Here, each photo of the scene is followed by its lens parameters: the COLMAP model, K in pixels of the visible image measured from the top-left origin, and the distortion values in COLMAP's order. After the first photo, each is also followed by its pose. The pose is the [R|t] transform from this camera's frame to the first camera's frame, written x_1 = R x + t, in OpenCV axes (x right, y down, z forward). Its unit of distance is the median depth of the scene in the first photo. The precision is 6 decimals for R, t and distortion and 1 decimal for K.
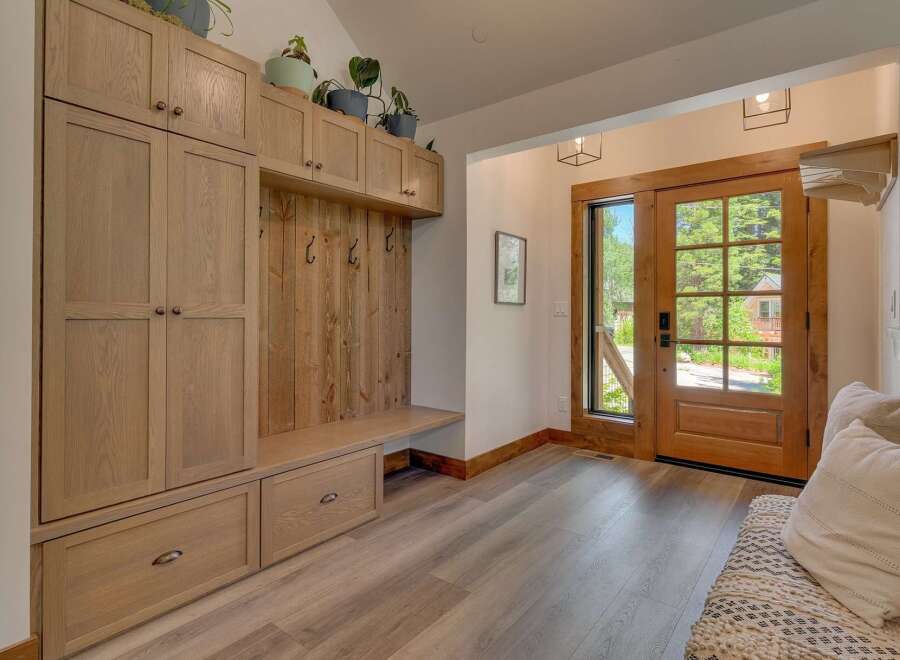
lens RADIAL K [[477.4, 0, 446.2], [0, 477.4, 318.1], [0, 0, 1]] dist [0.000963, 0.000794]
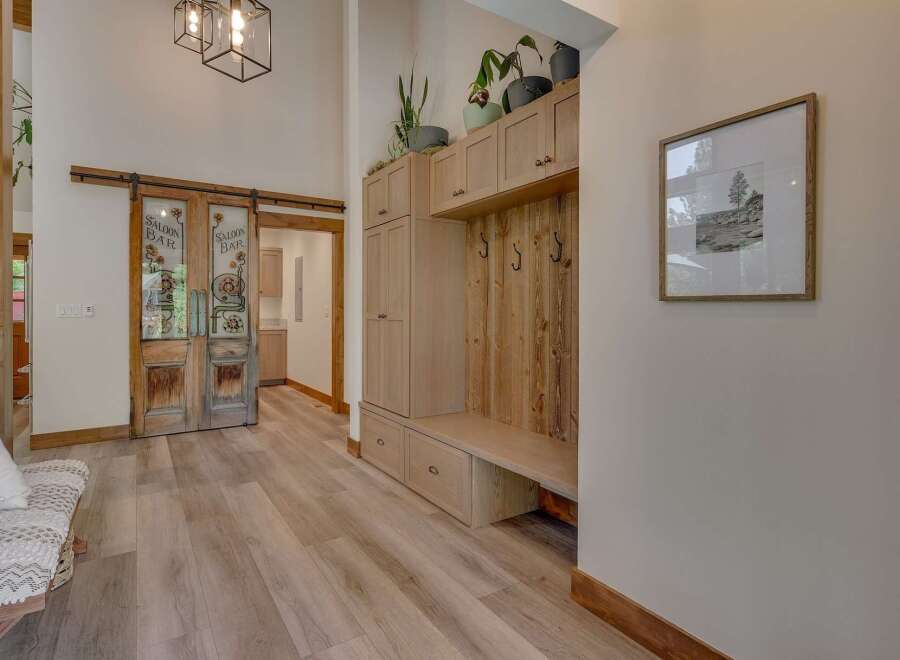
lens RADIAL K [[477.4, 0, 446.2], [0, 477.4, 318.1], [0, 0, 1]] dist [0.000963, 0.000794]
pose [[-0.317483, 0.008300, -0.948228, 0.759507], [-0.011834, 0.999849, 0.012714, -0.021954], [0.948190, 0.015258, -0.317337, 1.198055]]
